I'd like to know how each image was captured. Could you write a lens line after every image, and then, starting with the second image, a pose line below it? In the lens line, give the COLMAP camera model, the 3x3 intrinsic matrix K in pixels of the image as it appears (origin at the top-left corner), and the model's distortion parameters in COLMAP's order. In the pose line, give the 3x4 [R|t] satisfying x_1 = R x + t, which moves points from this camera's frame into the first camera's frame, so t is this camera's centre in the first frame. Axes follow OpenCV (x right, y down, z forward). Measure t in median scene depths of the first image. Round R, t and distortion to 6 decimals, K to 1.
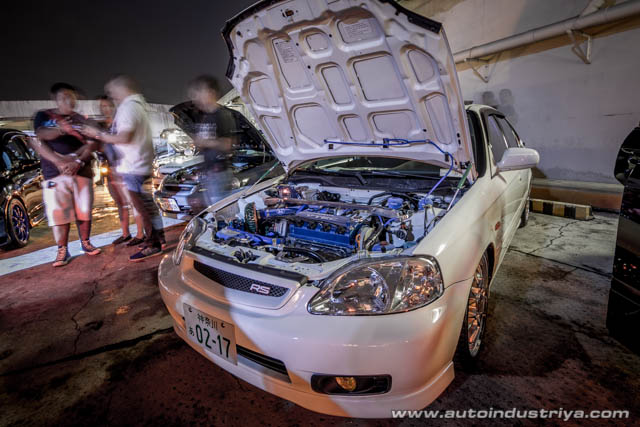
lens RADIAL K [[317.8, 0, 320.0], [0, 317.8, 213.5], [0, 0, 1]] dist [-0.001193, 0.000275]
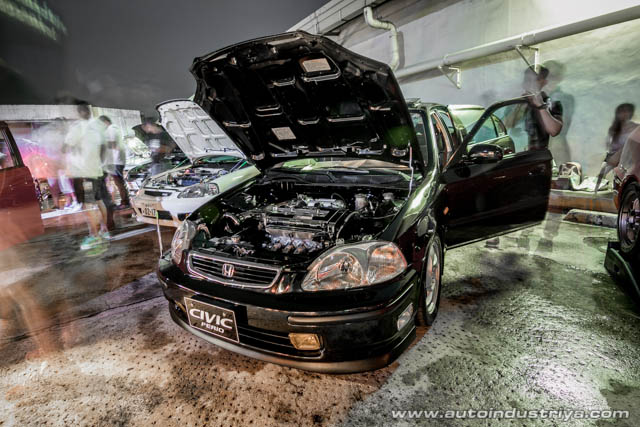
lens RADIAL K [[317.8, 0, 320.0], [0, 317.8, 213.5], [0, 0, 1]] dist [-0.001193, 0.000275]
pose [[0.994726, -0.018122, 0.100954, 0.631769], [0.019317, 0.999754, -0.010877, 0.294518], [-0.100732, 0.012770, 0.994832, -1.432059]]
